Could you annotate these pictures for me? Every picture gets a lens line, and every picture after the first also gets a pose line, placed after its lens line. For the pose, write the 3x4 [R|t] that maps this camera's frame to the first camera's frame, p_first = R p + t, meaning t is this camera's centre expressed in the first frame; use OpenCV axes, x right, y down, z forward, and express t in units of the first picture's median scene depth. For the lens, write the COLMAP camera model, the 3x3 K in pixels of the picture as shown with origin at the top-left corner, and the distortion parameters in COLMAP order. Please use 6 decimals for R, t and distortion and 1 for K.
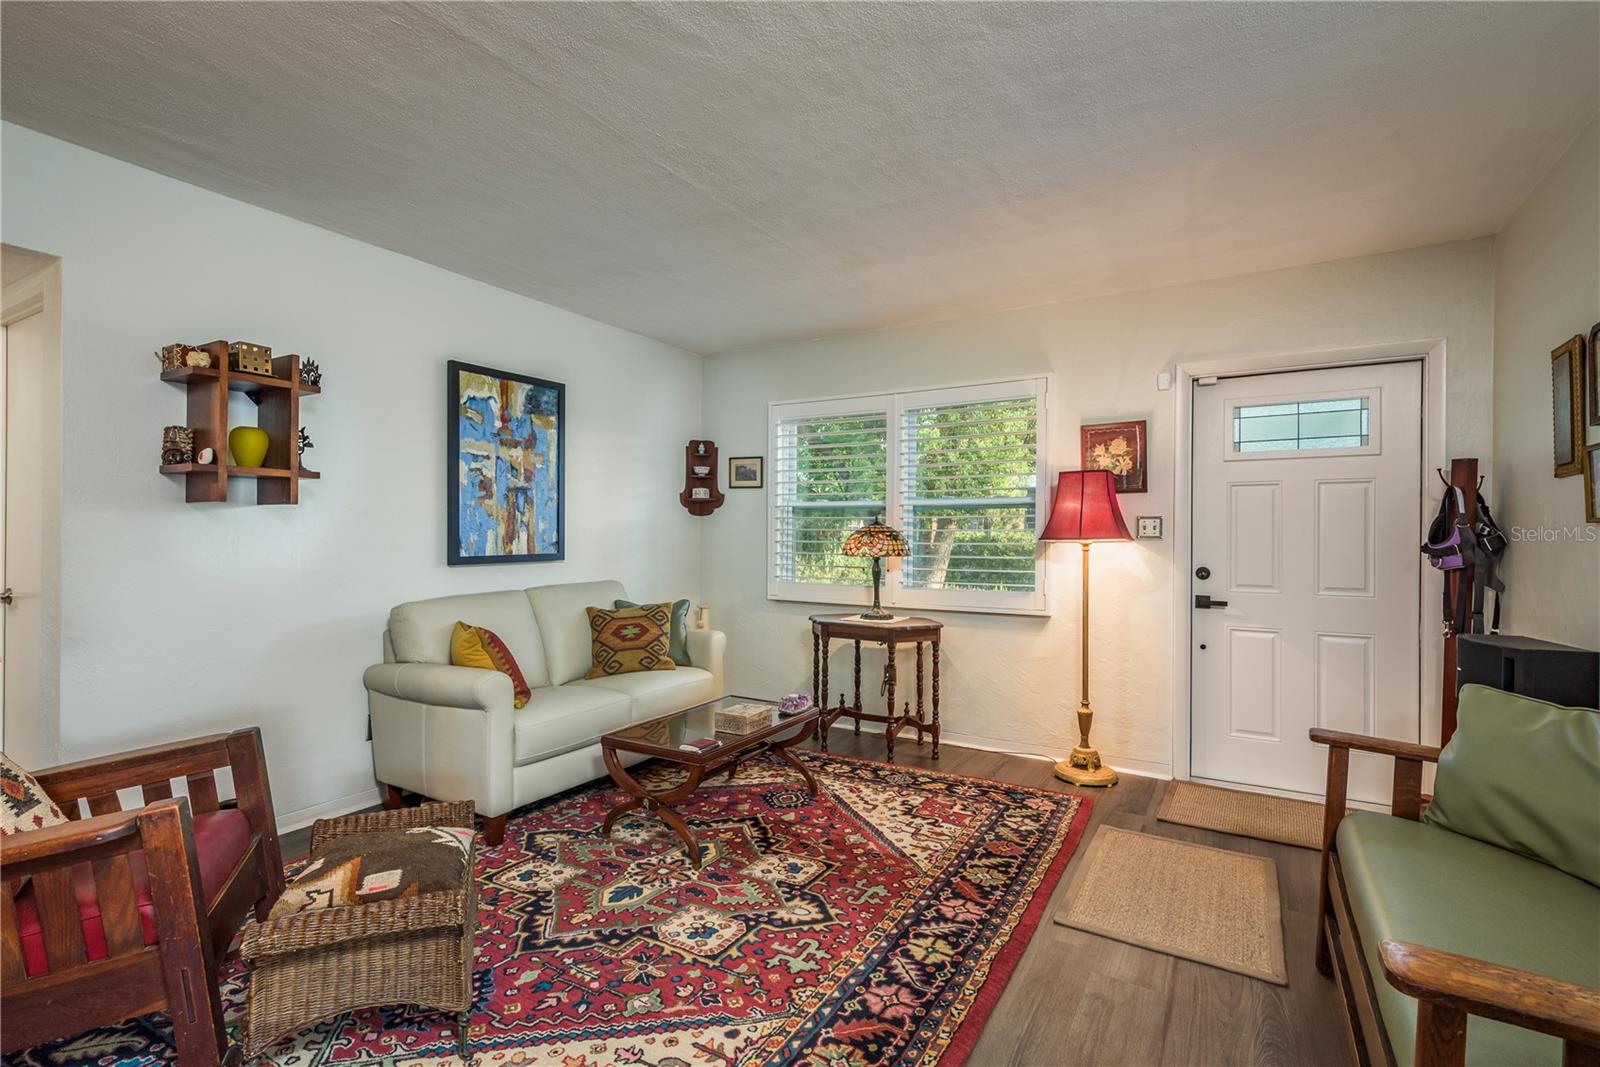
lens RADIAL K [[742.3, 0, 799.2], [0, 742.3, 533.1], [0, 0, 1]] dist [0.014476, -0.003433]
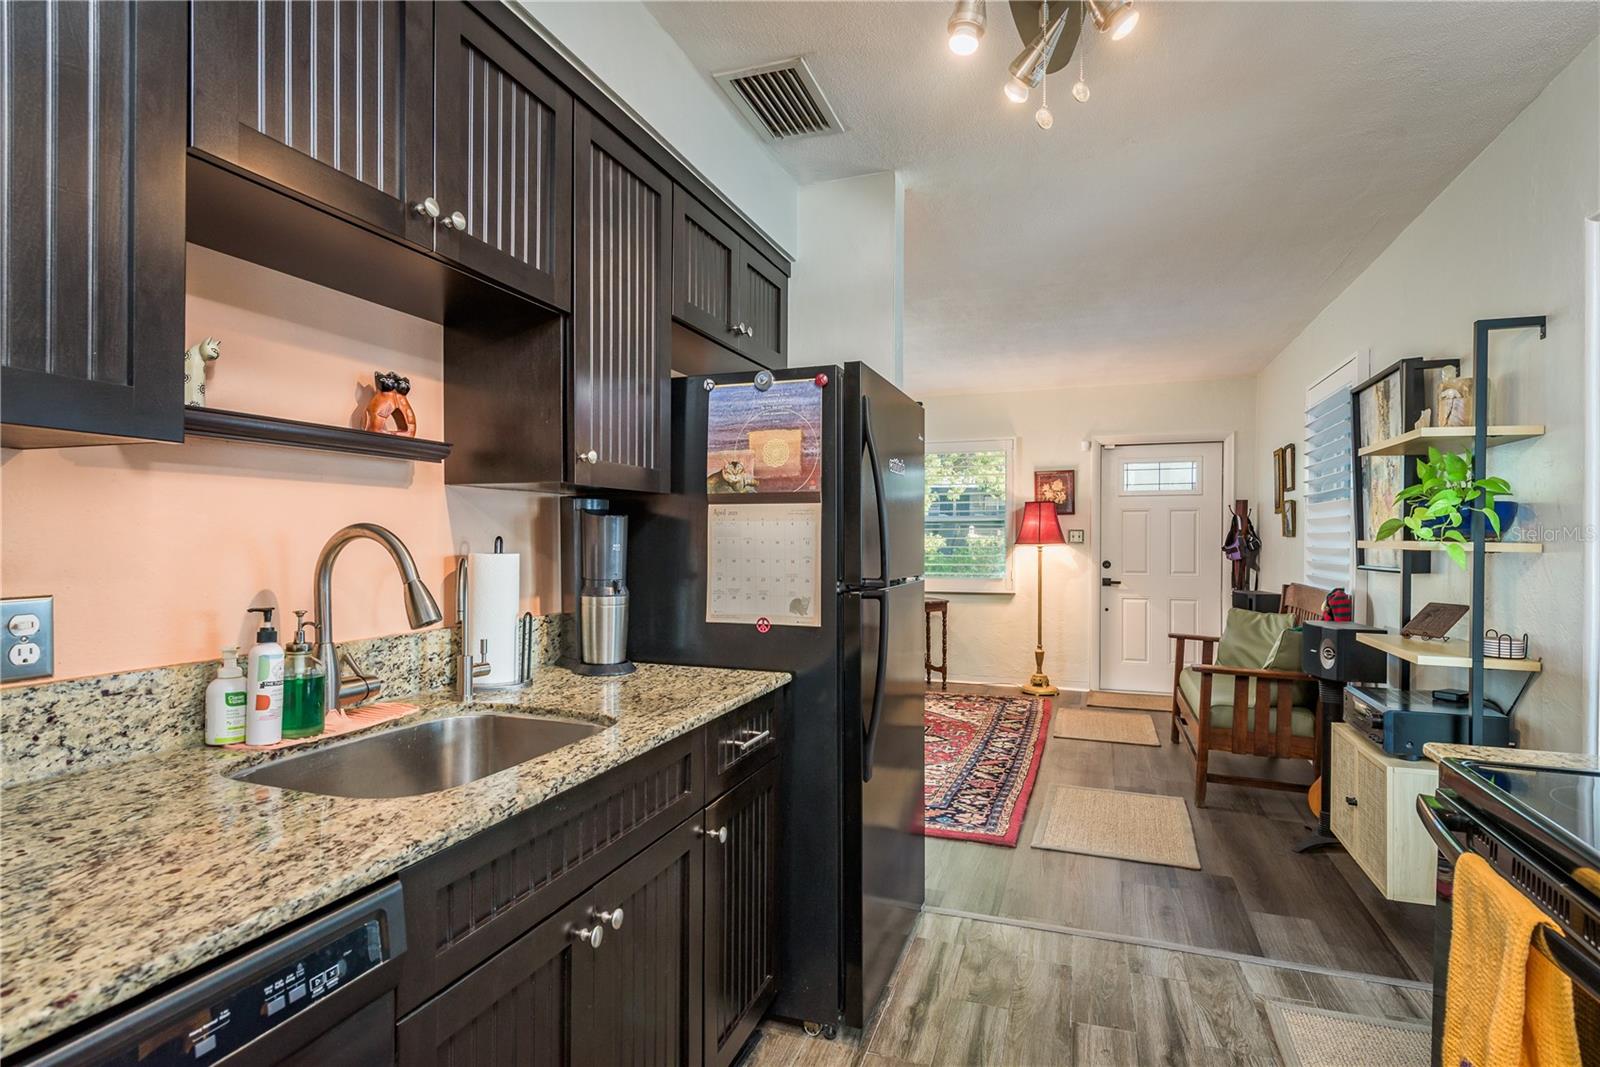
lens RADIAL K [[830.9, 0, 792.6], [0, 830.9, 536.0], [0, 0, 1]] dist [0.010487, -0.000646]
pose [[0.982077, -0.001642, 0.188472, -0.518876], [0.001208, 0.999996, 0.002417, -0.014950], [-0.188475, -0.002146, 0.982076, -0.717458]]
